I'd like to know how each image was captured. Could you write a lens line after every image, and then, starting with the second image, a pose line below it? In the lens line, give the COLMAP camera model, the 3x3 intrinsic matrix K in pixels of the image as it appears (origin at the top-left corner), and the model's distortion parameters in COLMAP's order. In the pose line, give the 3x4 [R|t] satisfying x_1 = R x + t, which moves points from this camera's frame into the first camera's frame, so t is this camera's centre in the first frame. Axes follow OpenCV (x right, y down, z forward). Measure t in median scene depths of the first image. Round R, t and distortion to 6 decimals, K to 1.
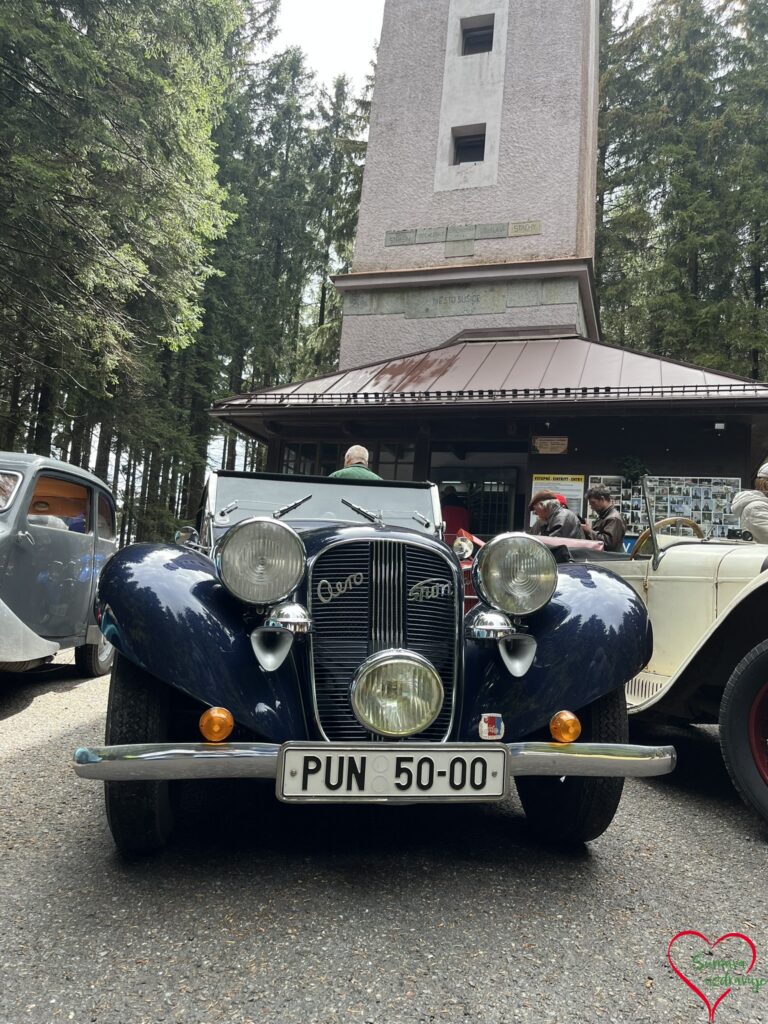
lens RADIAL K [[773.8, 0, 382.4], [0, 773.8, 519.4], [0, 0, 1]] dist [0.055945, -0.071045]
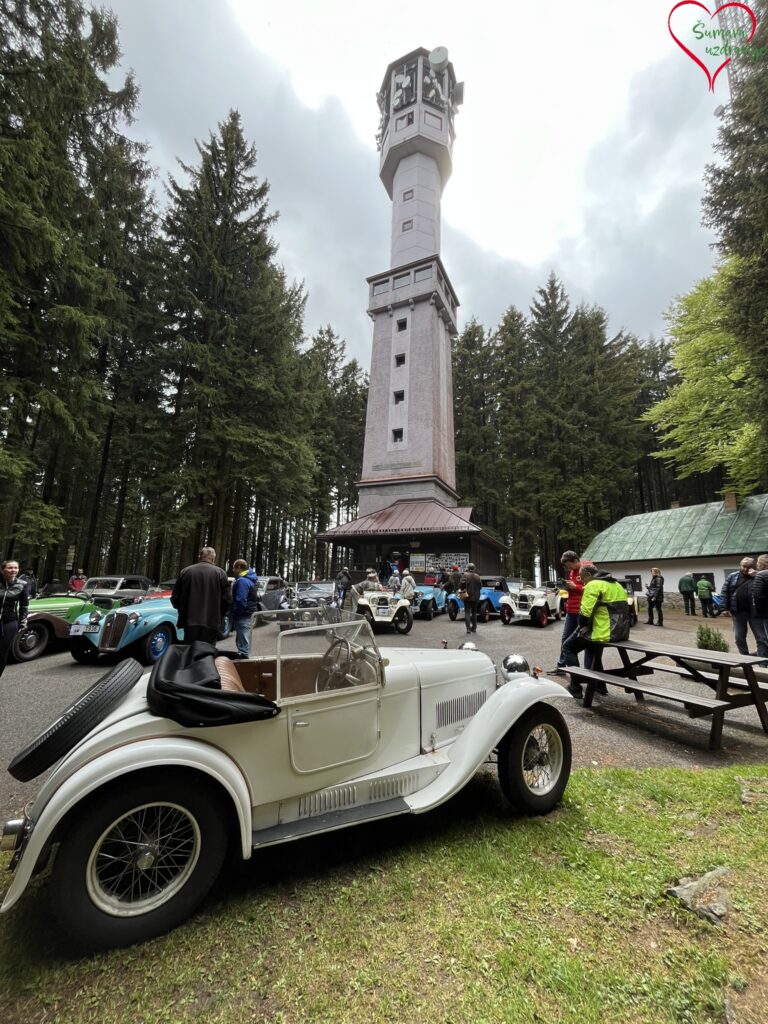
lens RADIAL K [[414.3, 0, 381.1], [0, 414.3, 509.9], [0, 0, 1]] dist [-0.001077, -0.000010]
pose [[0.990891, -0.069949, -0.115074, 0.272724], [0.061343, 0.995165, -0.076702, -0.110620], [0.119883, 0.068944, 0.990391, -0.697935]]
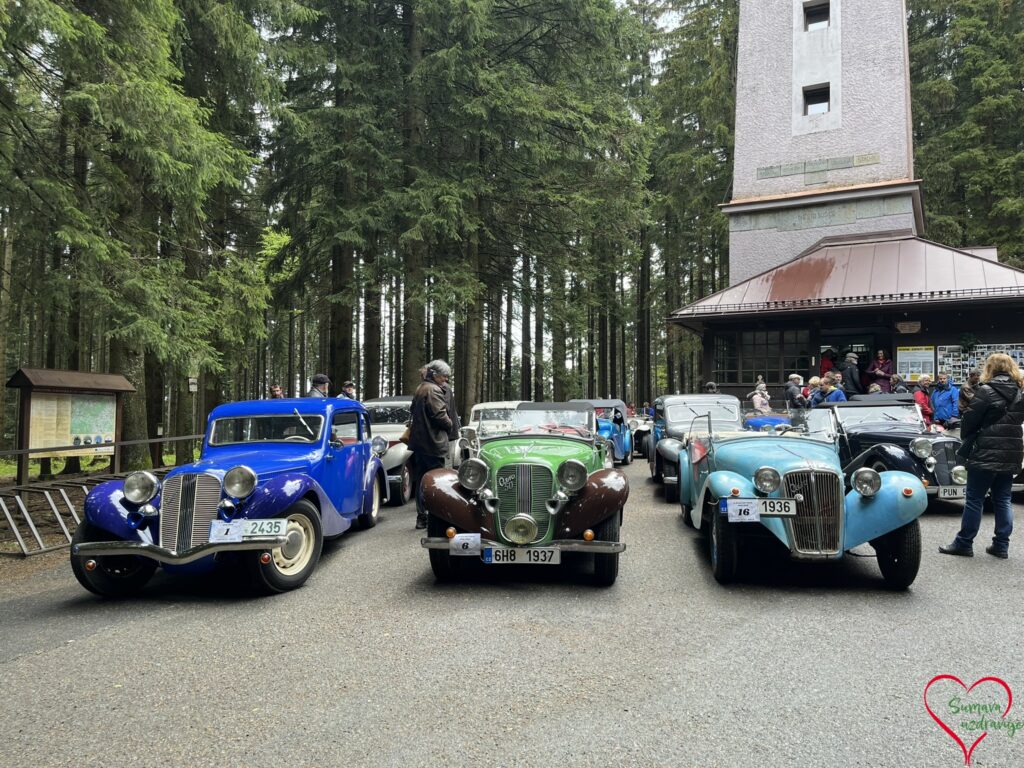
lens RADIAL K [[773.7, 0, 511.5], [0, 773.7, 379.7], [0, 0, 1]] dist [0.098303, -0.135216]
pose [[0.982099, -0.071448, -0.174288, -0.279362], [0.081022, 0.995534, 0.048444, -0.126201], [0.170049, -0.061698, 0.983502, -0.644811]]
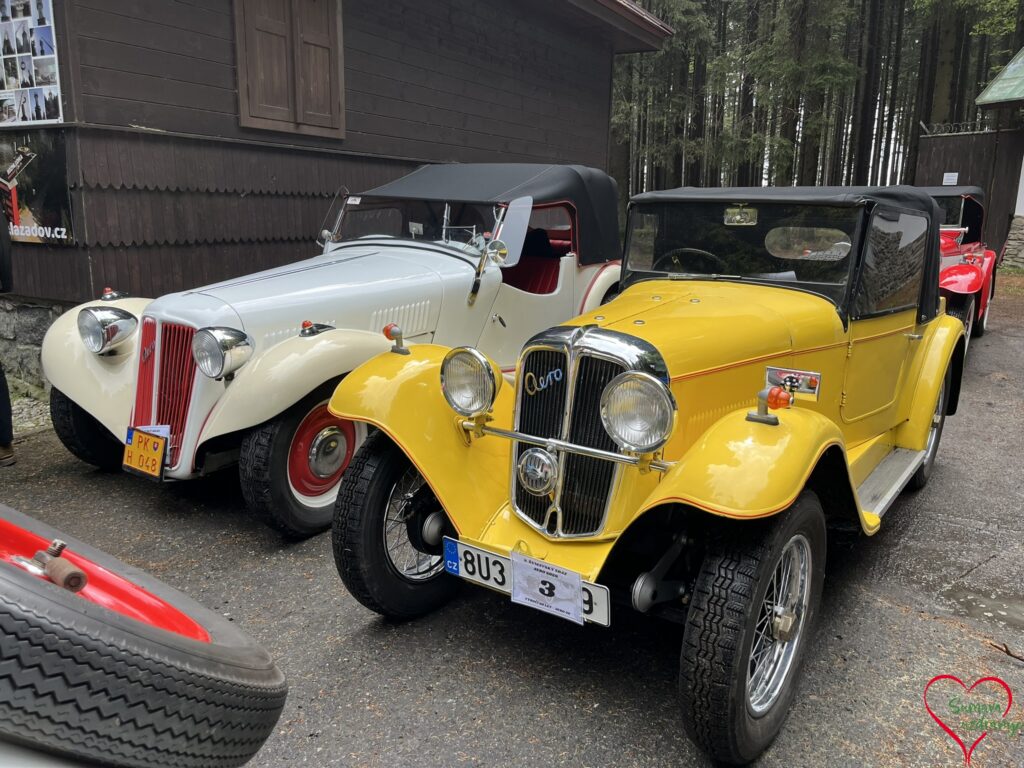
lens RADIAL K [[773.8, 0, 515.2], [0, 773.8, 382.5], [0, 0, 1]] dist [0.055945, -0.071045]
pose [[0.980580, -0.013280, -0.195670, 0.665358], [0.079547, 0.938882, 0.334922, 0.030810], [0.179263, -0.343983, 0.921705, 0.554071]]
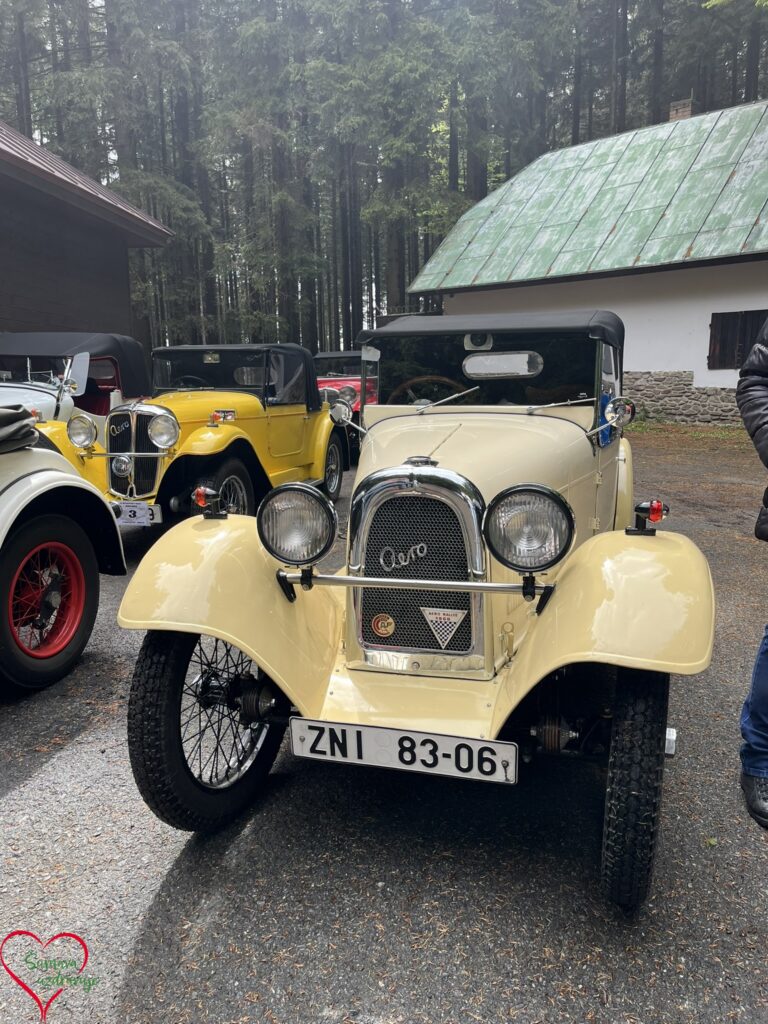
lens RADIAL K [[773.8, 0, 382.4], [0, 773.8, 519.4], [0, 0, 1]] dist [0.055945, -0.071045]
pose [[0.970101, -0.119884, 0.211026, 0.677162], [0.047673, 0.946673, 0.318649, 0.015364], [-0.237974, -0.299061, 0.924084, 0.306210]]
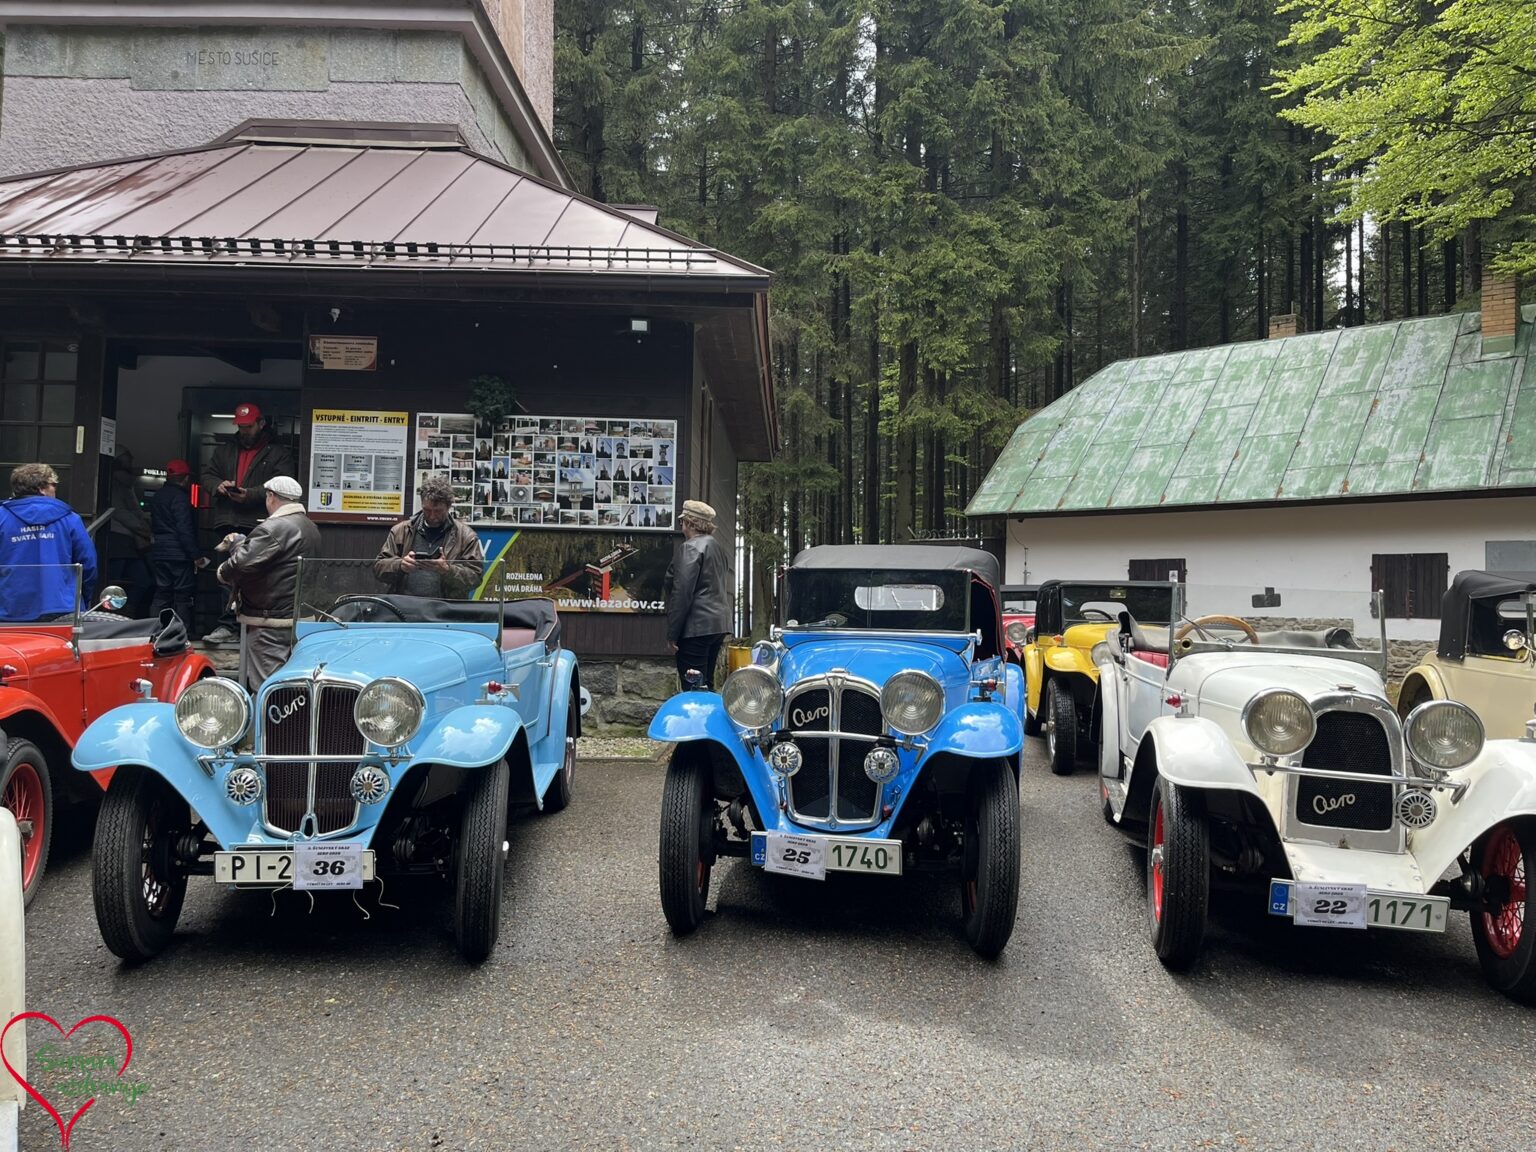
lens RADIAL K [[1160.7, 0, 772.8], [0, 1160.7, 573.8], [0, 0, 1]] dist [0.055945, -0.071045]
pose [[0.953425, -0.043077, 0.298538, 0.239113], [0.011006, 0.994059, 0.108285, -0.029050], [-0.301429, -0.099955, 0.948235, 0.150074]]
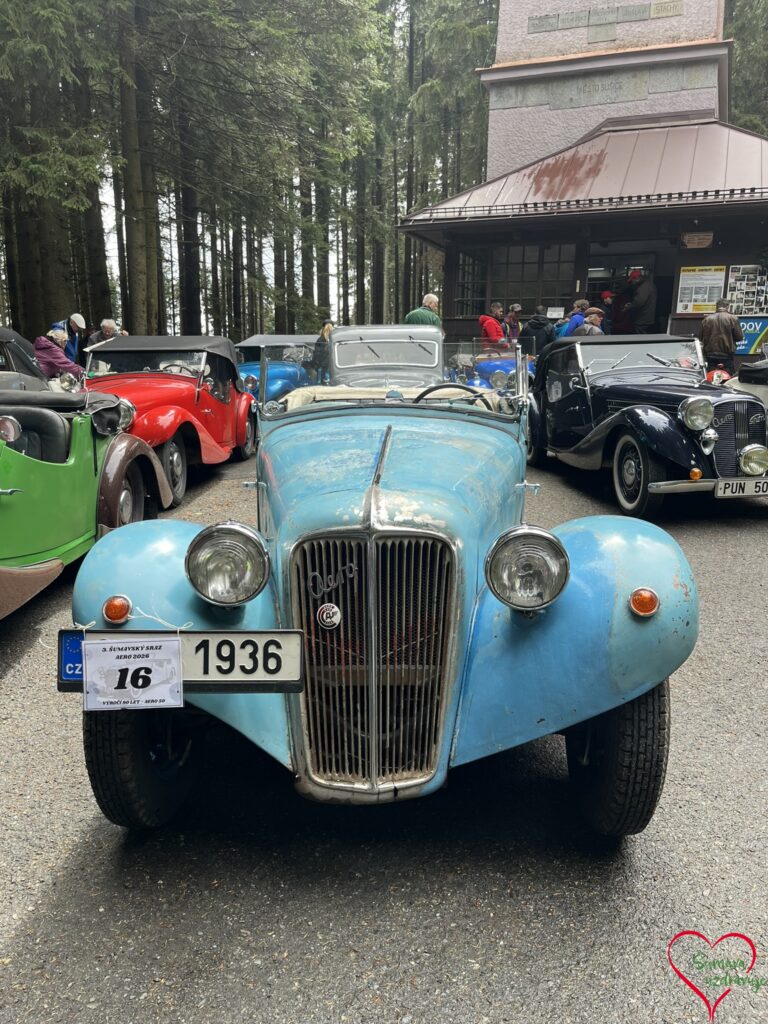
lens RADIAL K [[773.7, 0, 390.8], [0, 773.7, 516.7], [0, 0, 1]] dist [0.098303, -0.135216]
pose [[0.996115, -0.044261, -0.076127, -0.169858], [0.065200, 0.951784, 0.299761, -0.080941], [0.059189, -0.303560, 0.950972, -0.287230]]
